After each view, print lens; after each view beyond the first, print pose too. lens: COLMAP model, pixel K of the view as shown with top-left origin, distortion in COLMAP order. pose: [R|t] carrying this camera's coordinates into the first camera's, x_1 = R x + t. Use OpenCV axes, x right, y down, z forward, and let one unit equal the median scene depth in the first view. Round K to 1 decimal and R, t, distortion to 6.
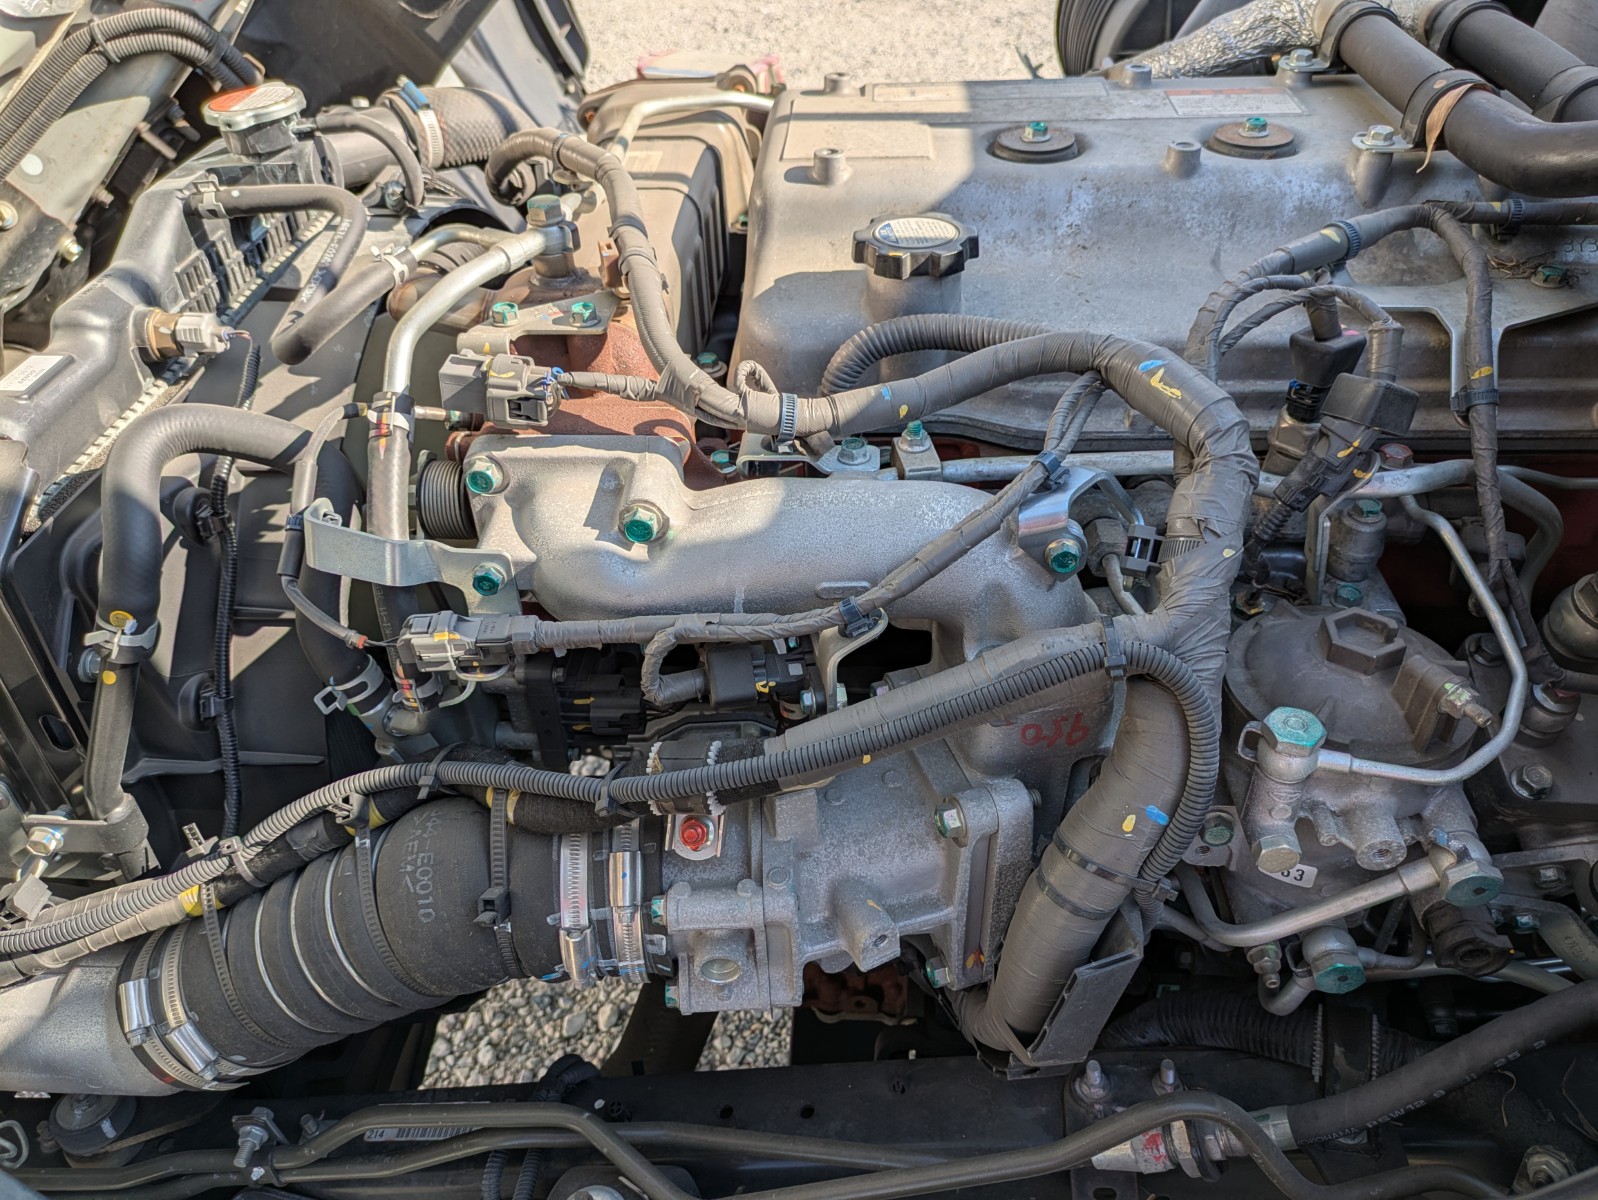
lens RADIAL K [[1171.3, 0, 823.0], [0, 1171.3, 597.8], [0, 0, 1]] dist [0.045825, -0.001603]
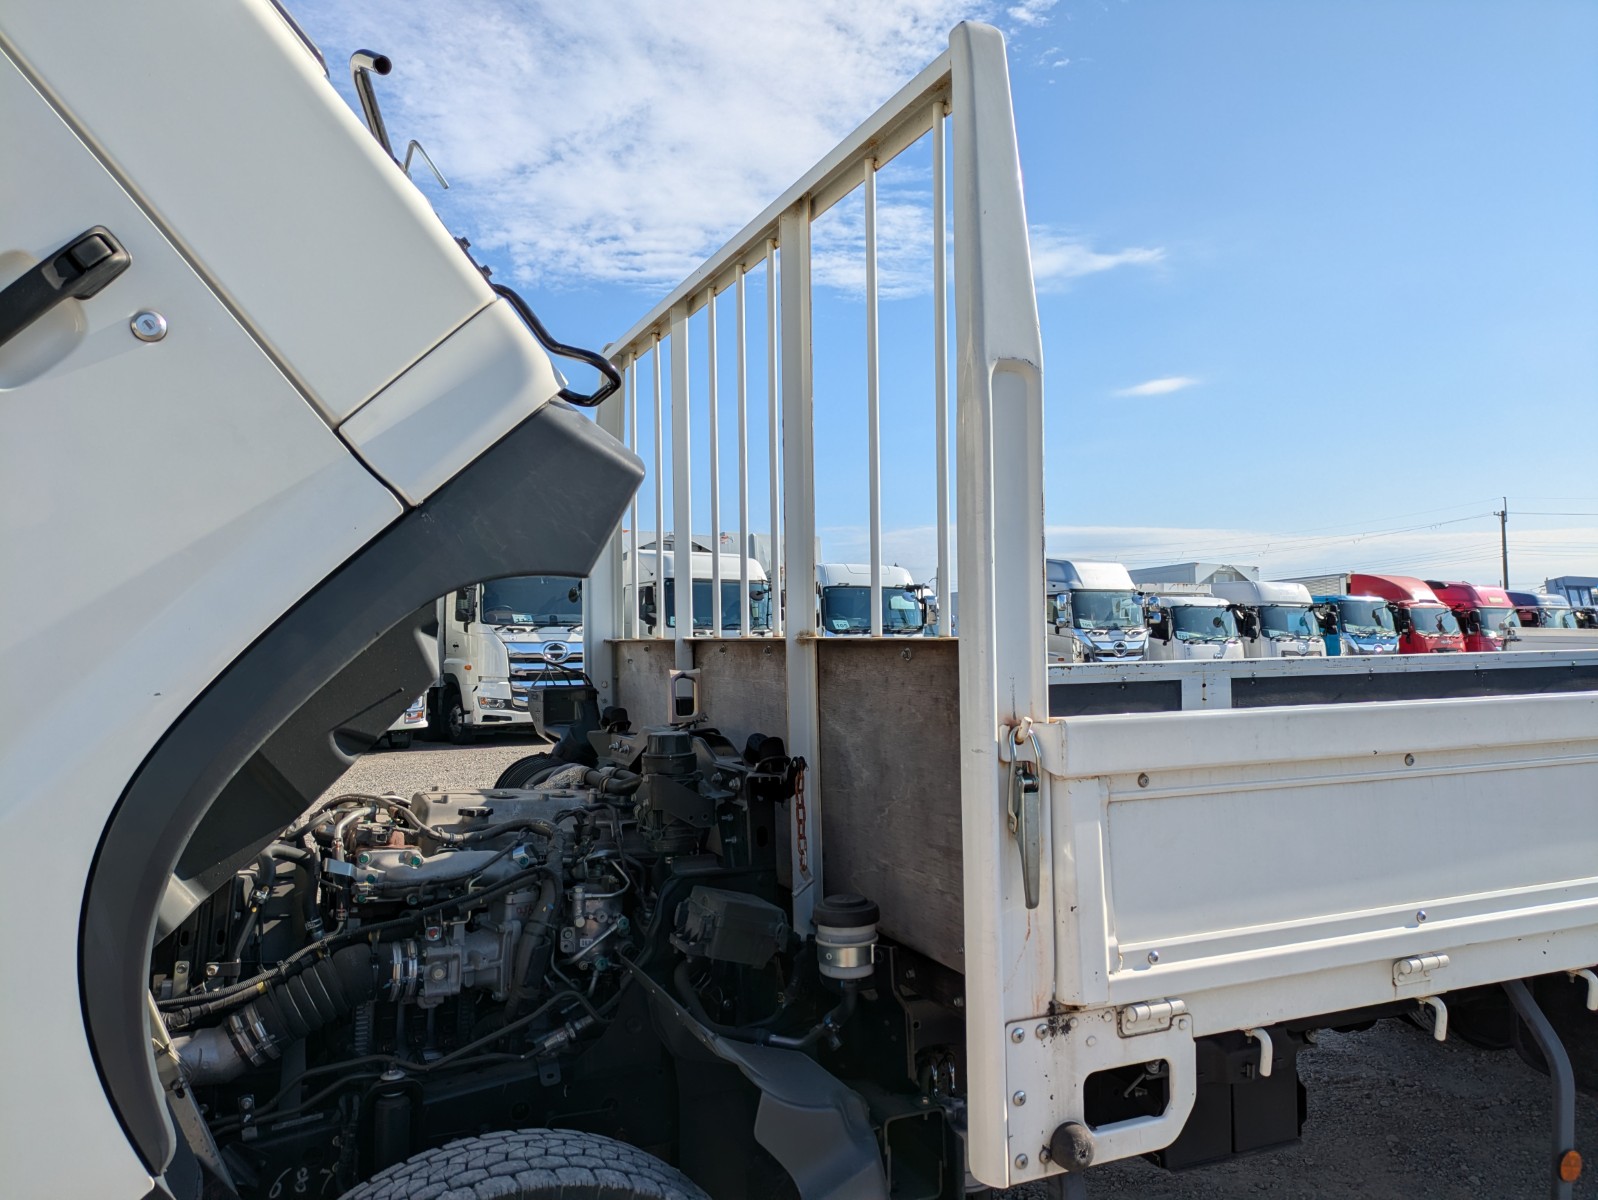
lens RADIAL K [[1171.3, 0, 823.0], [0, 1171.3, 597.8], [0, 0, 1]] dist [0.045825, -0.001603]
pose [[0.881886, 0.085141, 0.463711, -0.779768], [0.243707, 0.759637, -0.602958, 1.795859], [-0.403588, 0.644750, 0.649164, -2.432679]]
